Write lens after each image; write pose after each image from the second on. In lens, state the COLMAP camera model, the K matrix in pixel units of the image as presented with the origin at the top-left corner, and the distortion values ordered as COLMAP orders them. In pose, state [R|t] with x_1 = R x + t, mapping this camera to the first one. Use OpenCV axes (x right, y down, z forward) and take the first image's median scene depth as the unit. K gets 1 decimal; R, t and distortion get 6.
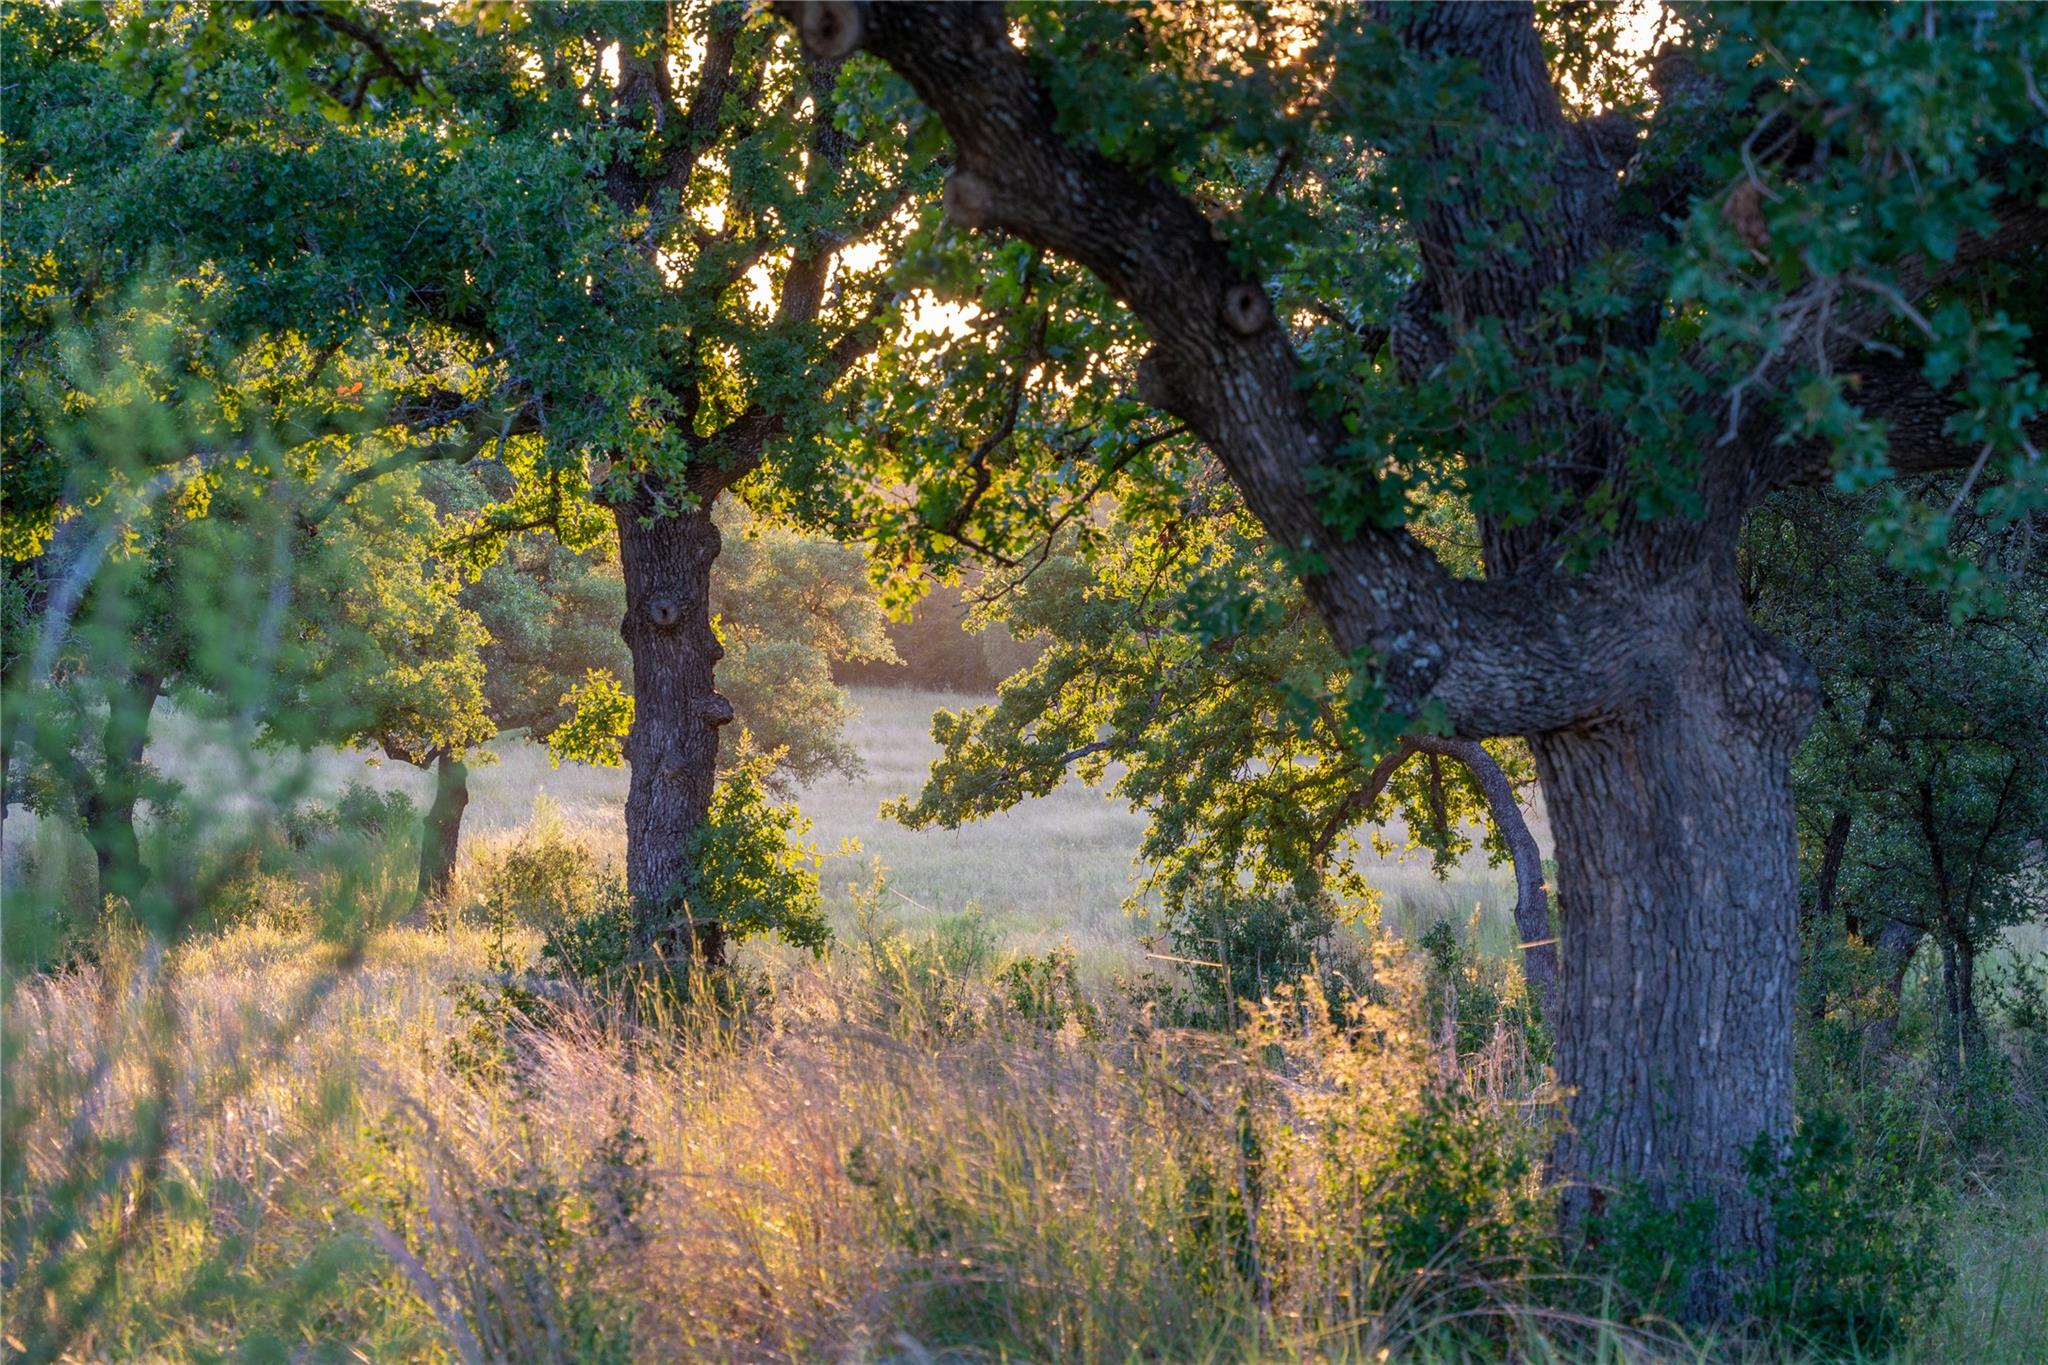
lens RADIAL K [[6123.5, 0, 1018.4], [0, 6123.5, 674.4], [0, 0, 1]] dist [0.296759, 0.000000]
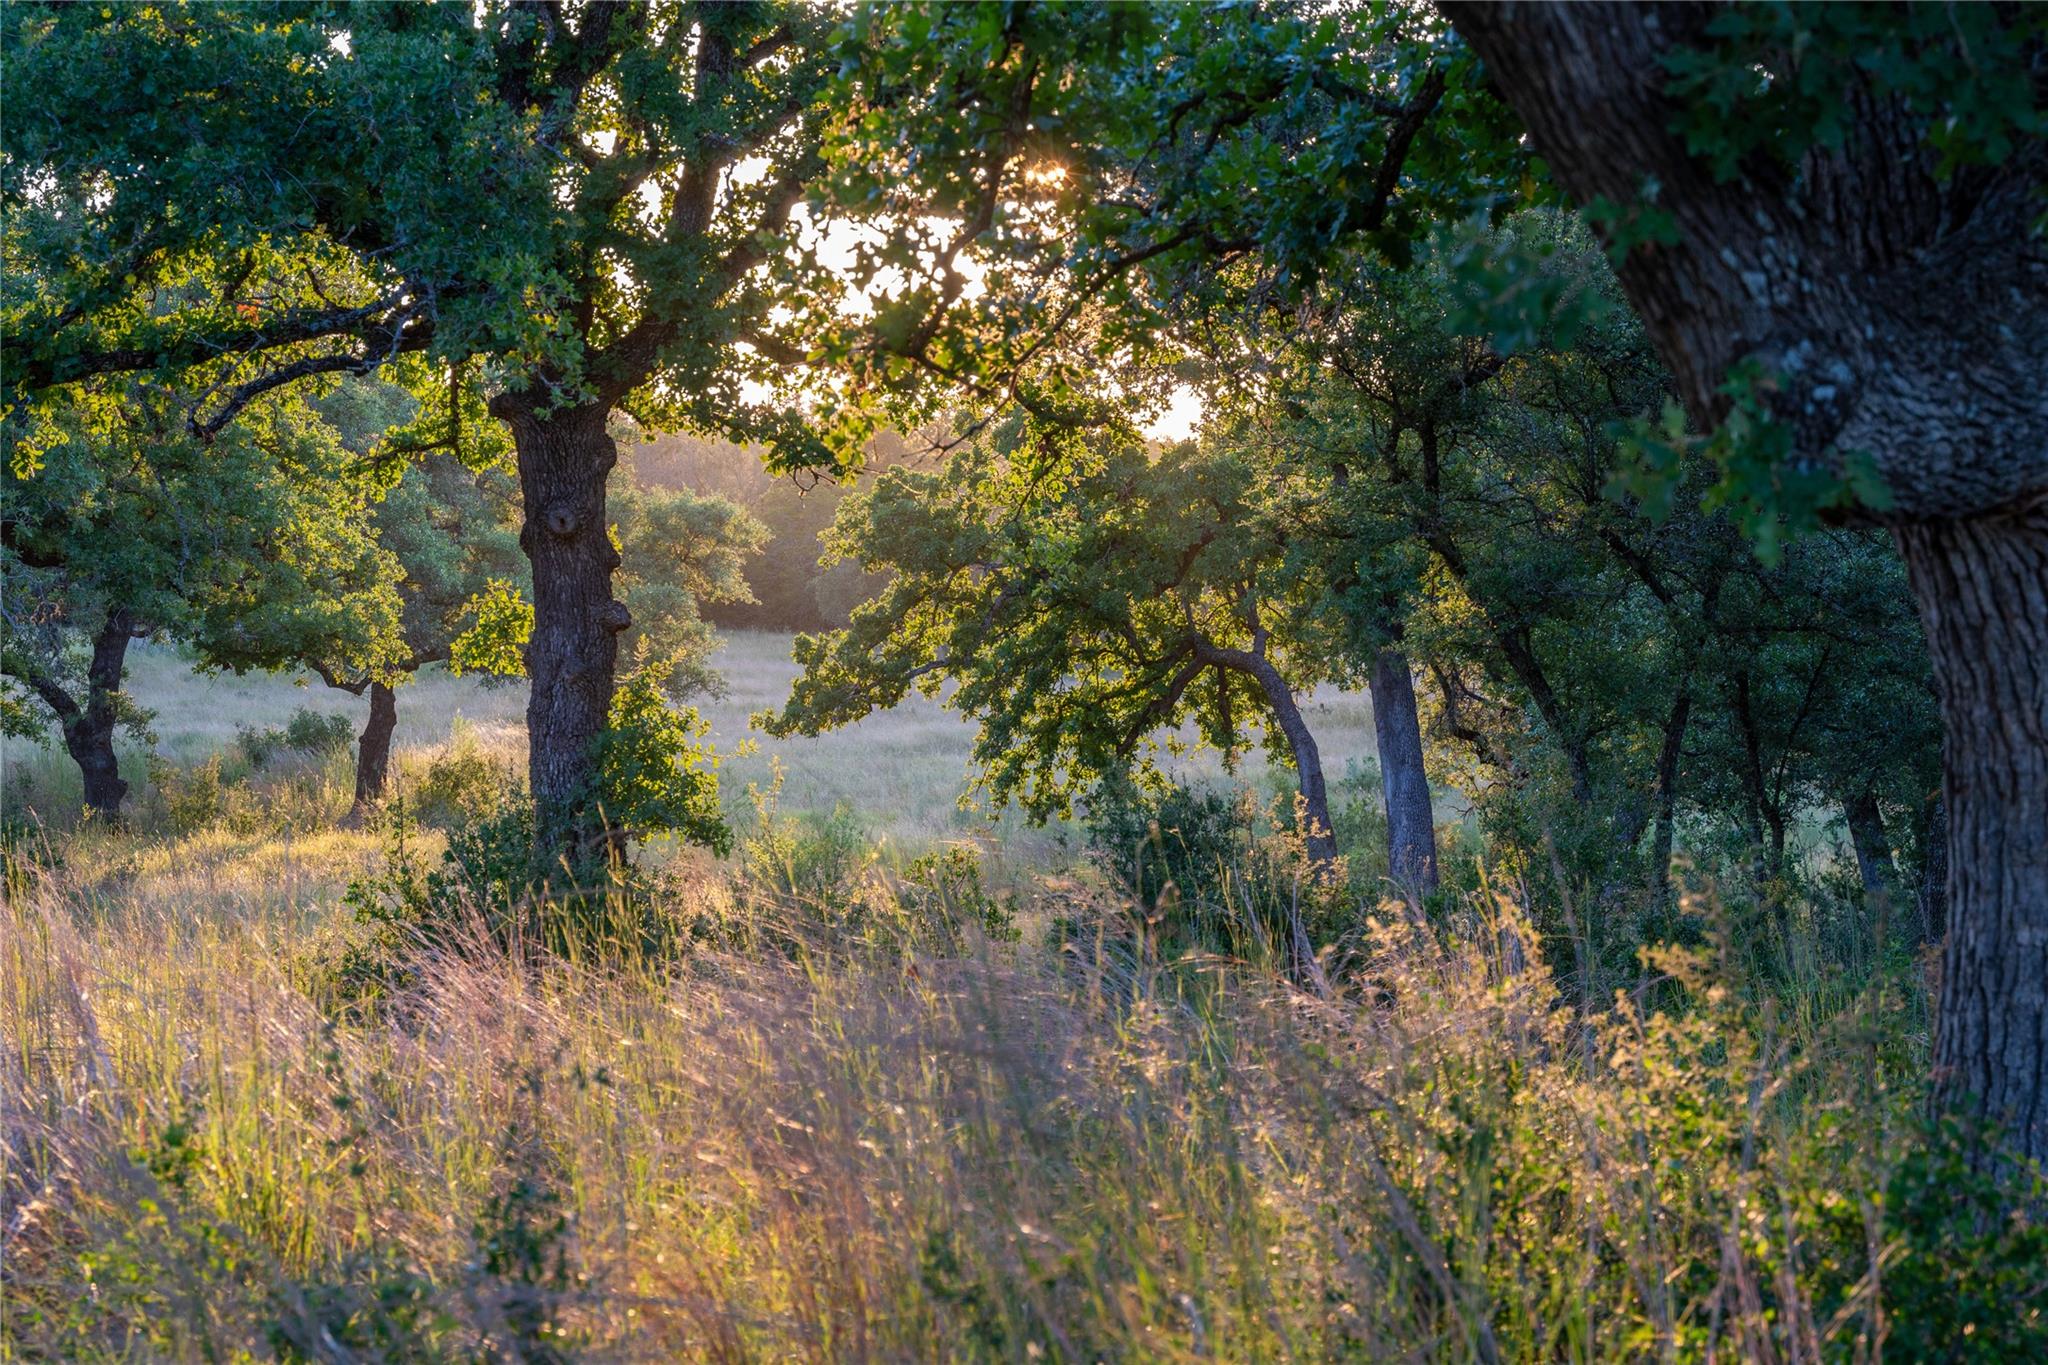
lens RADIAL K [[4704.2, 0, 1034.6], [0, 4704.2, 683.3], [0, 0, 1]] dist [0.103848, 0.000000]
pose [[0.998968, -0.014688, 0.042969, -0.013111], [0.014143, 0.999816, 0.012964, 0.007776], [-0.043152, -0.012343, 0.998992, 0.210407]]
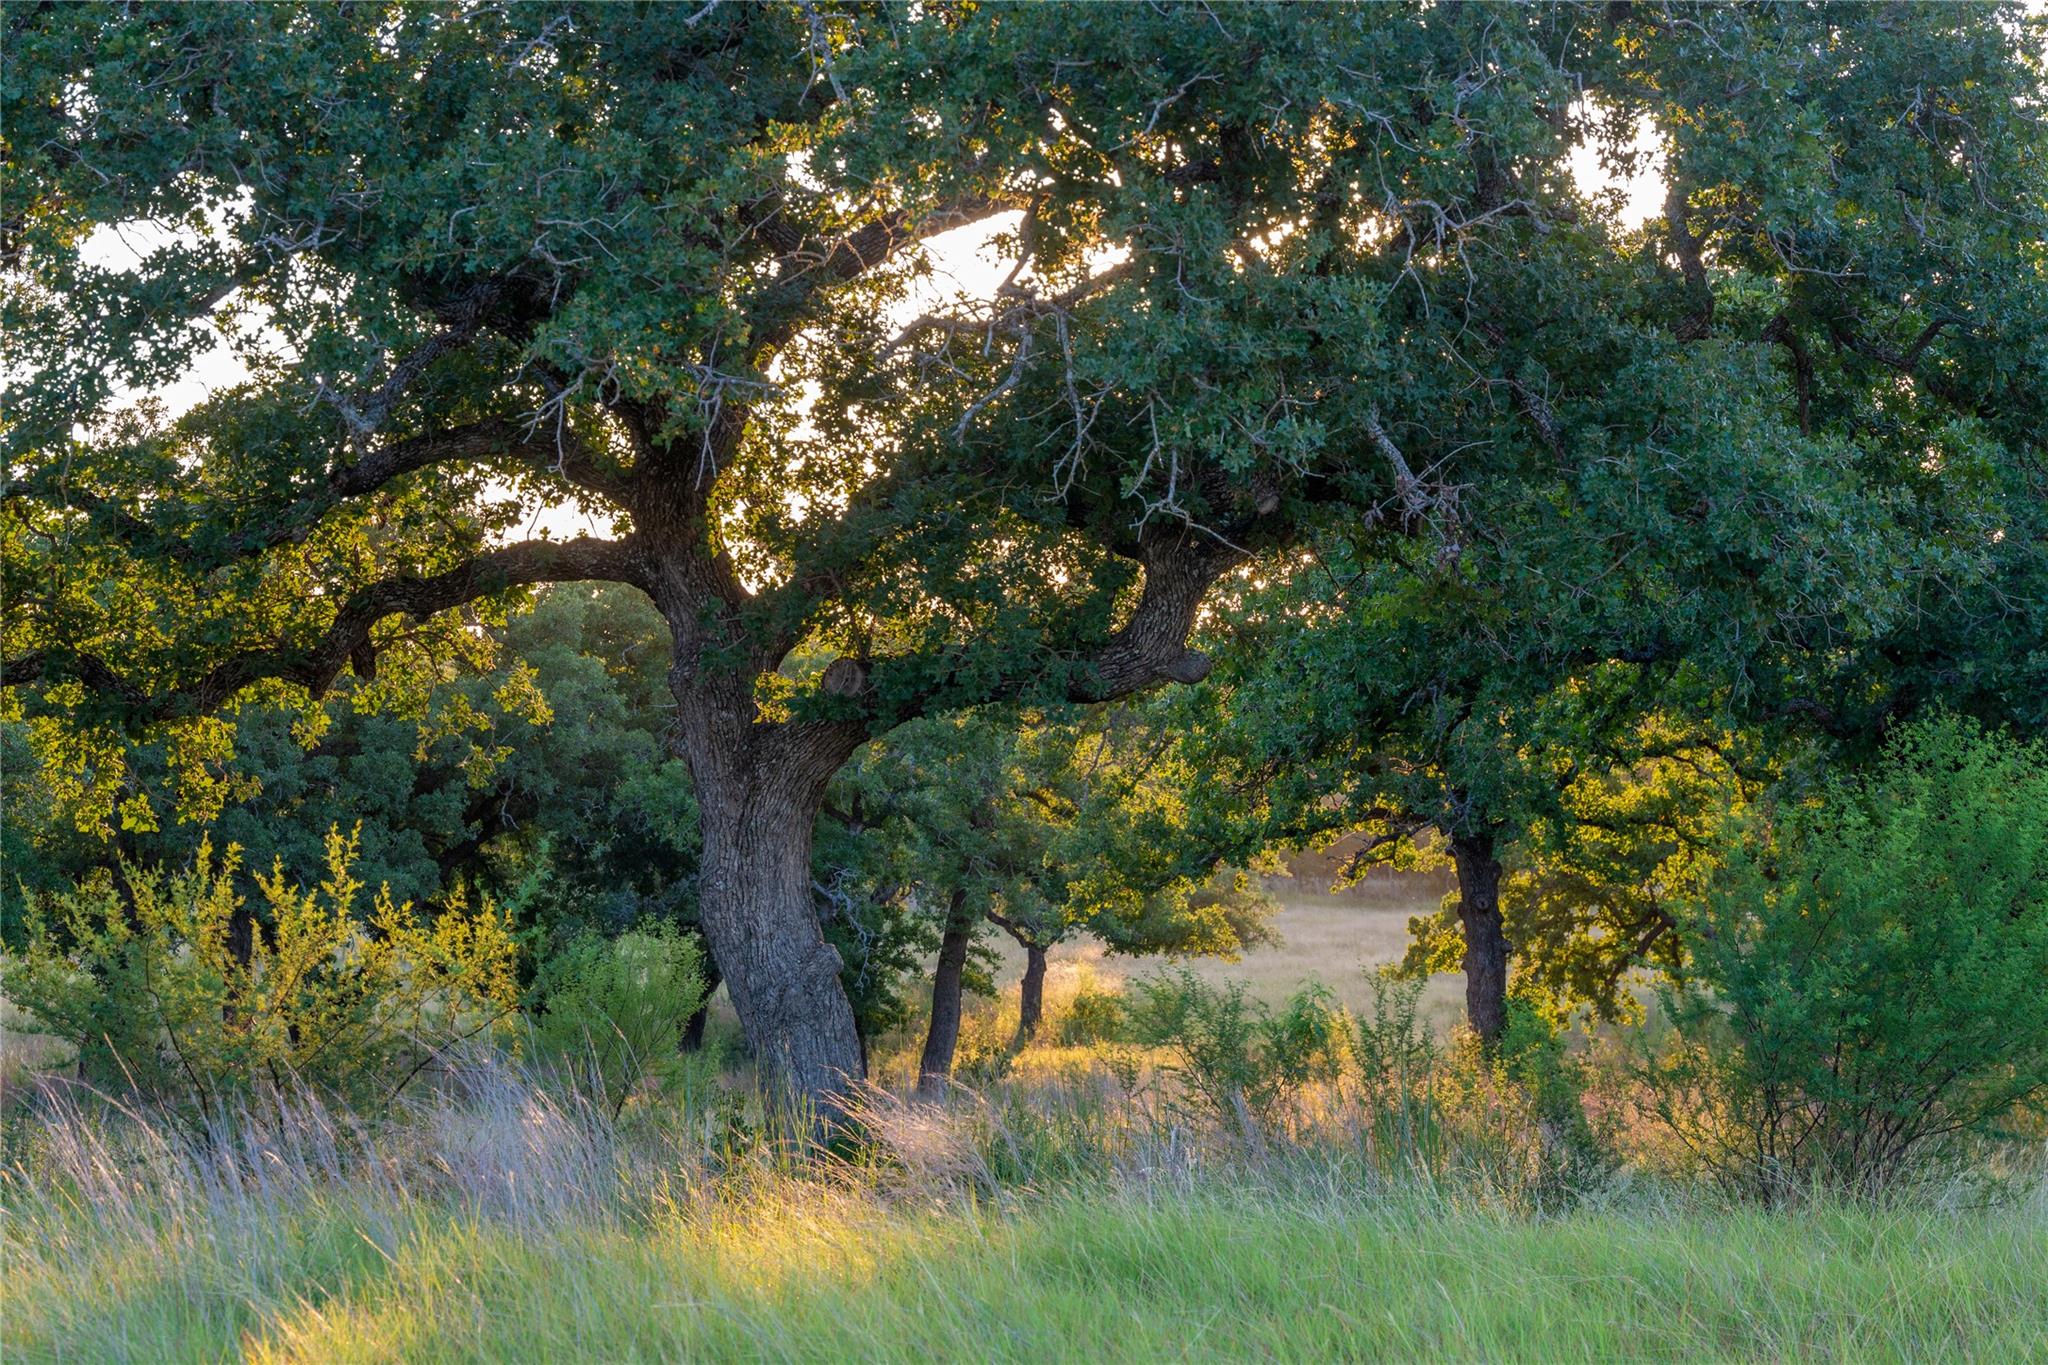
lens RADIAL K [[4704.2, 0, 1027.3], [0, 4704.2, 680.7], [0, 0, 1]] dist [0.103848, 0.000000]
pose [[0.999174, -0.038773, -0.012161, -0.199531], [0.038354, 0.998720, -0.032962, -0.041111], [0.013424, 0.032469, 0.999383, -0.724643]]
